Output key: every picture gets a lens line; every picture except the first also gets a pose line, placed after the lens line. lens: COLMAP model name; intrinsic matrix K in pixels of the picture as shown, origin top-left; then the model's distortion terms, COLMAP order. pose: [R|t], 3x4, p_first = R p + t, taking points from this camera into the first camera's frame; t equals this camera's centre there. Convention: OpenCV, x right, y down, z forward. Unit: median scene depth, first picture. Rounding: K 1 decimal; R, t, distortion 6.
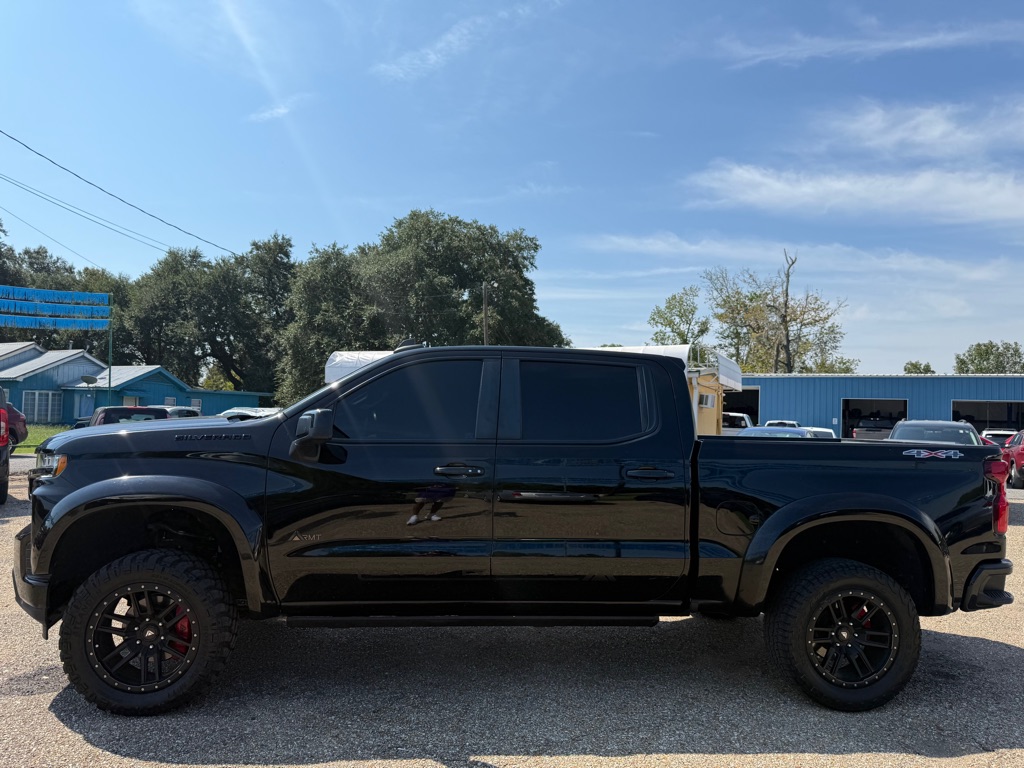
lens RADIAL K [[760.5, 0, 508.9], [0, 760.5, 395.4], [0, 0, 1]] dist [-0.004050, -0.011989]
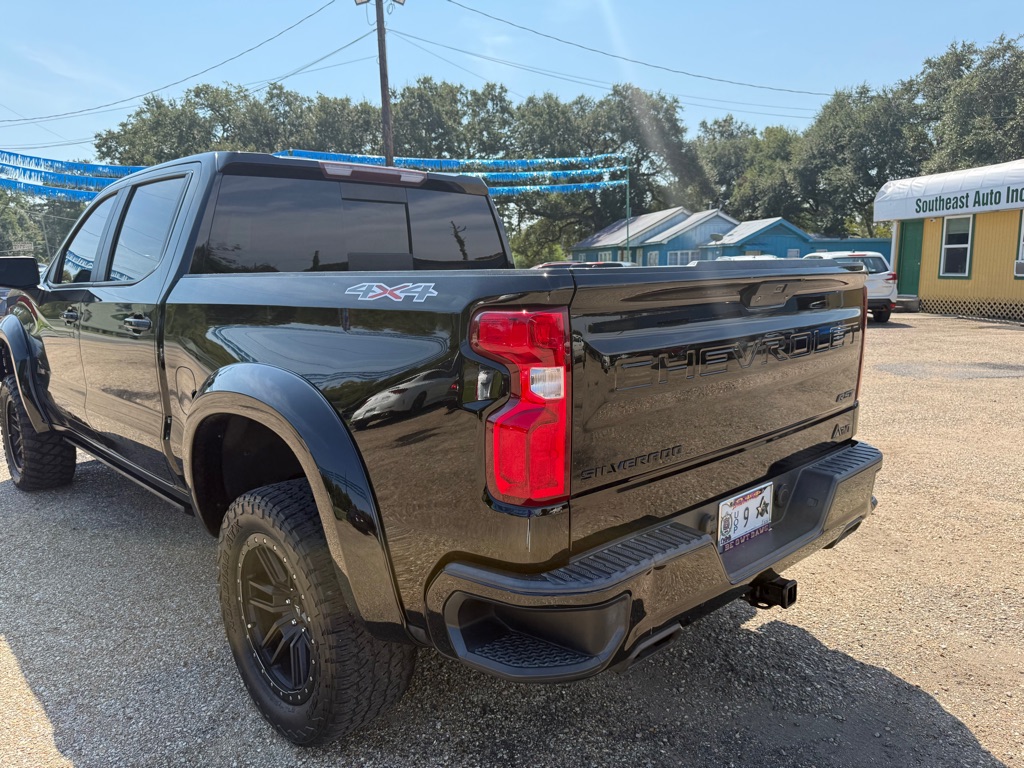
lens RADIAL K [[739.9, 0, 517.8], [0, 739.9, 398.5], [0, 0, 1]] dist [0.044895, -0.054856]
pose [[0.603634, 0.099615, -0.791014, 0.118812], [0.058322, 0.983988, 0.168423, 0.008859], [0.795125, -0.147800, 0.588159, 0.100293]]
